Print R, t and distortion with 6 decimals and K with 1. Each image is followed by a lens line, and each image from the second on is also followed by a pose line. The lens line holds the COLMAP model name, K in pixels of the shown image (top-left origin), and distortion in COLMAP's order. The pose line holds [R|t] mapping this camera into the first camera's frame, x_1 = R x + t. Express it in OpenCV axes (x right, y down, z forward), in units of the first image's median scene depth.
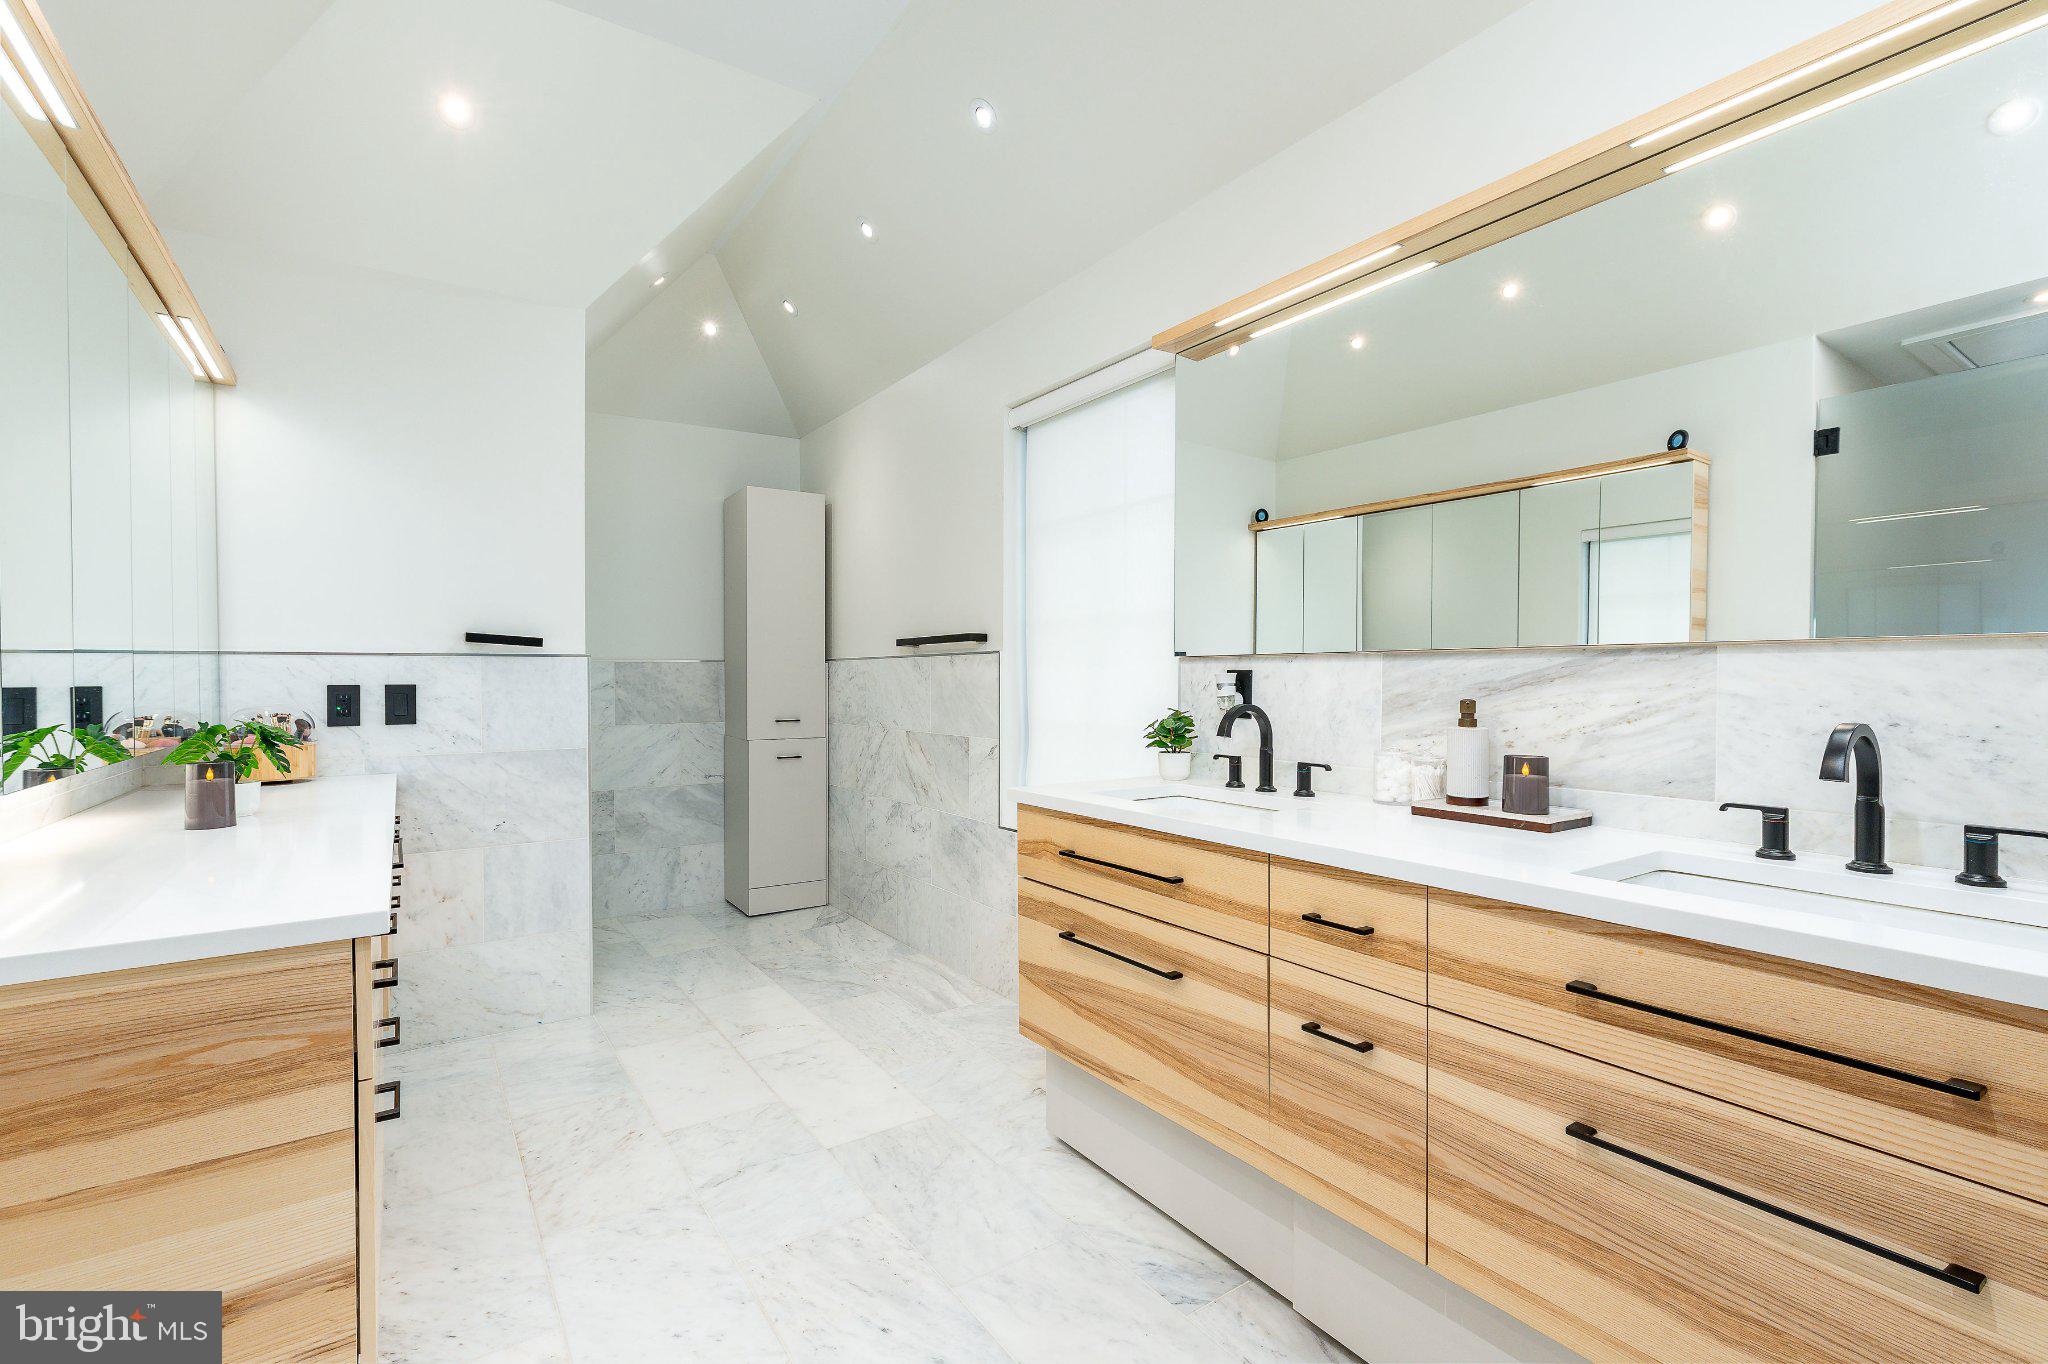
lens RADIAL K [[901.1, 0, 1017.8], [0, 901.1, 685.3], [0, 0, 1]] dist [0.004229, -0.000777]
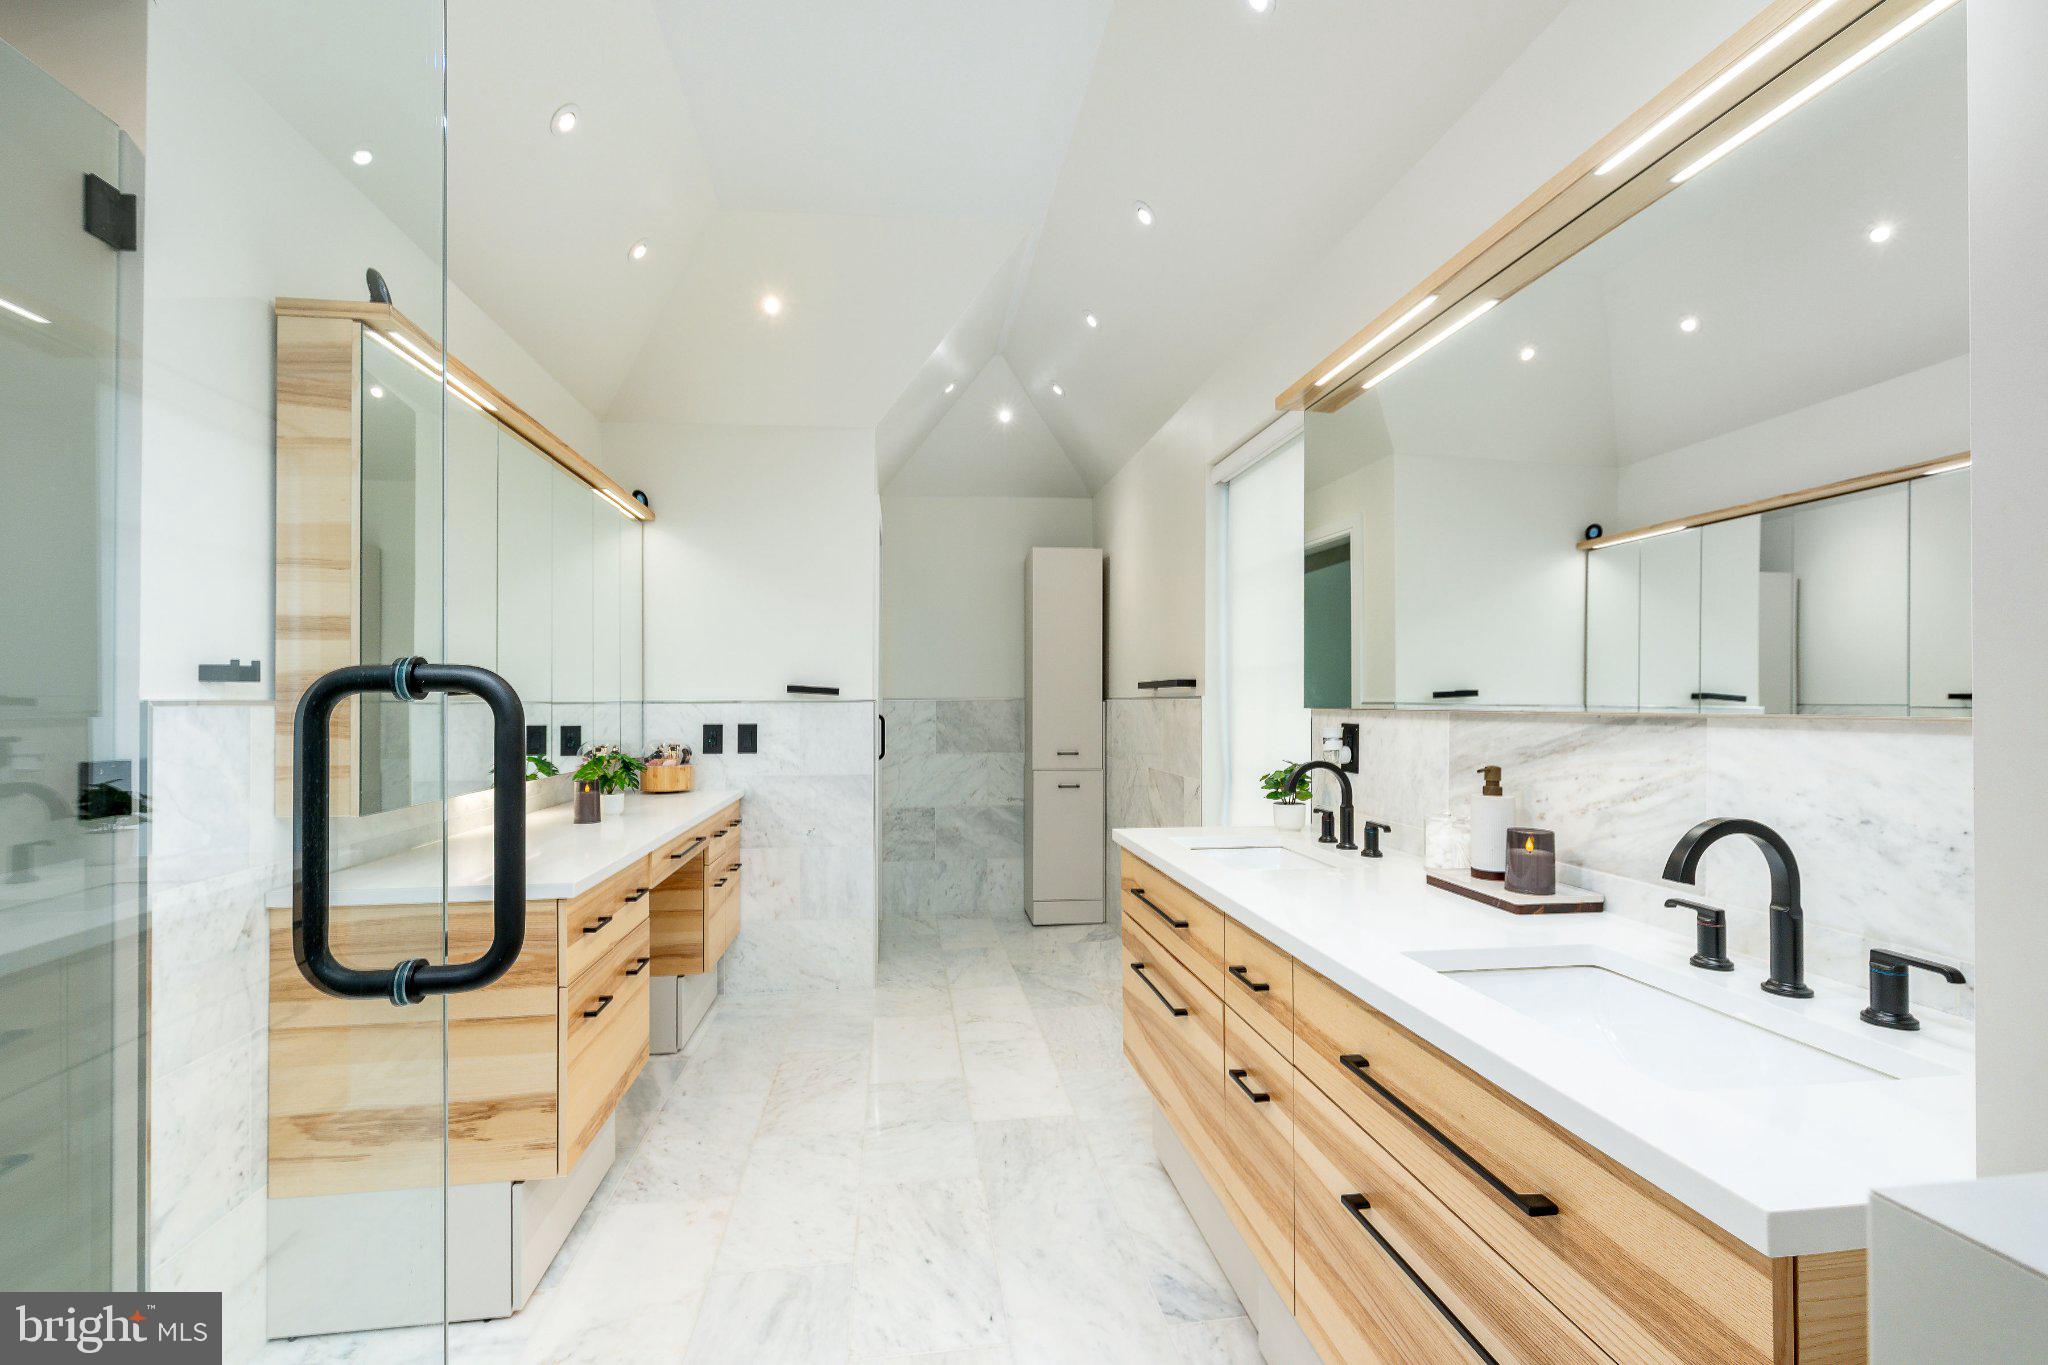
lens RADIAL K [[901.1, 0, 1031.2], [0, 901.1, 689.2], [0, 0, 1]] dist [0.004229, -0.000777]
pose [[0.898041, -0.005247, -0.439881, 0.437452], [-0.003908, 0.999794, -0.019904, -0.039875], [0.439895, 0.019594, 0.897835, -0.056168]]
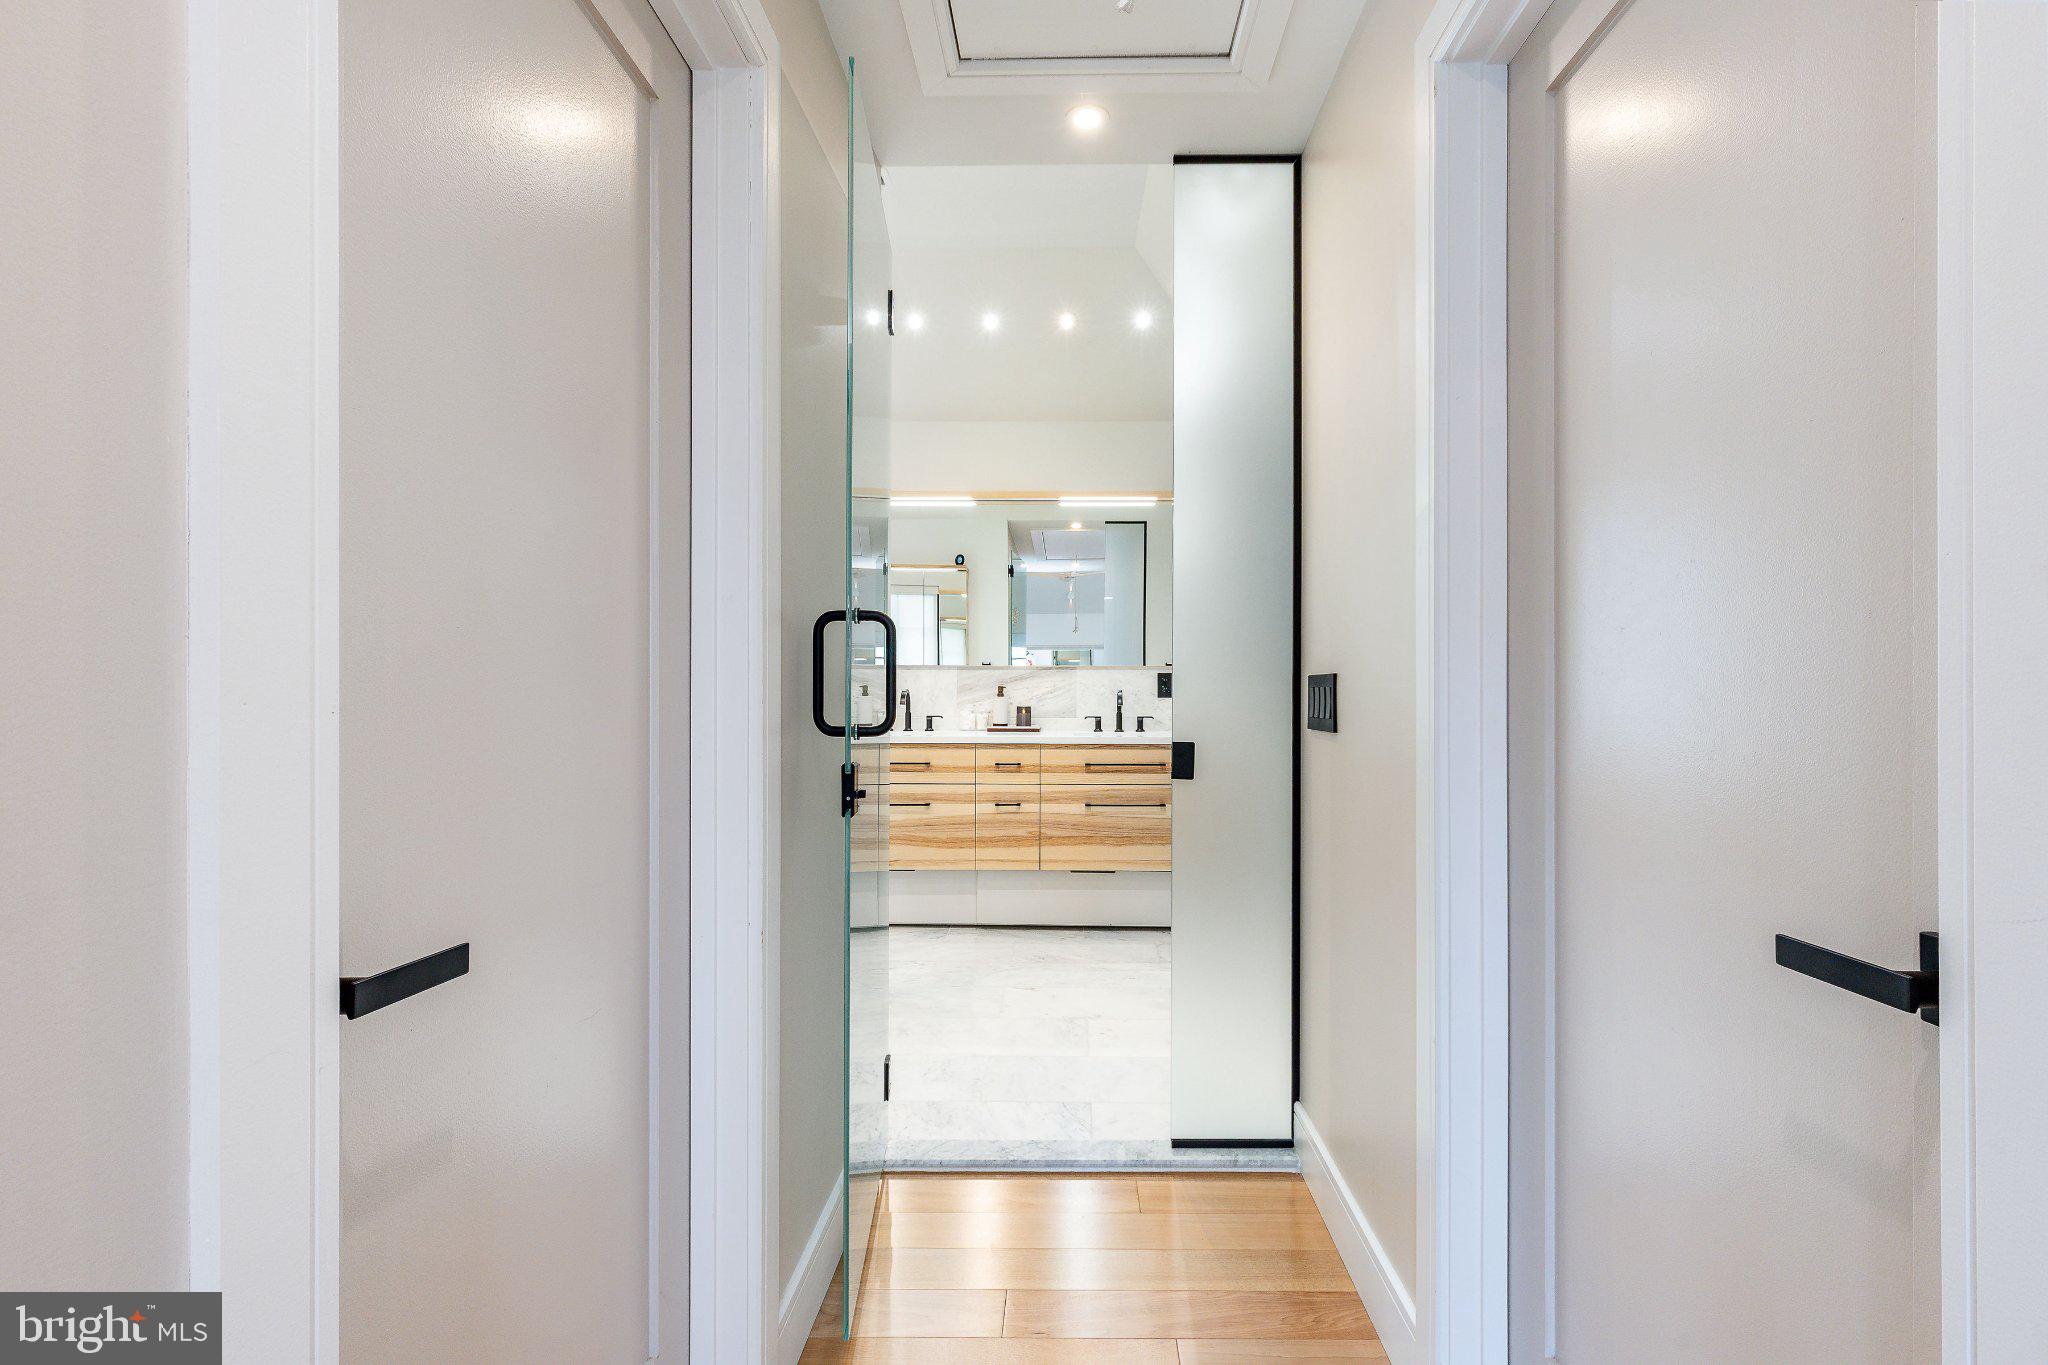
lens RADIAL K [[901.1, 0, 1043.5], [0, 901.1, 683.1], [0, 0, 1]] dist [0.004229, -0.000777]
pose [[0.582936, -0.000372, 0.812518, -1.374749], [0.005599, 0.999978, -0.003559, 0.015959], [-0.812499, 0.006624, 0.582925, -0.539294]]
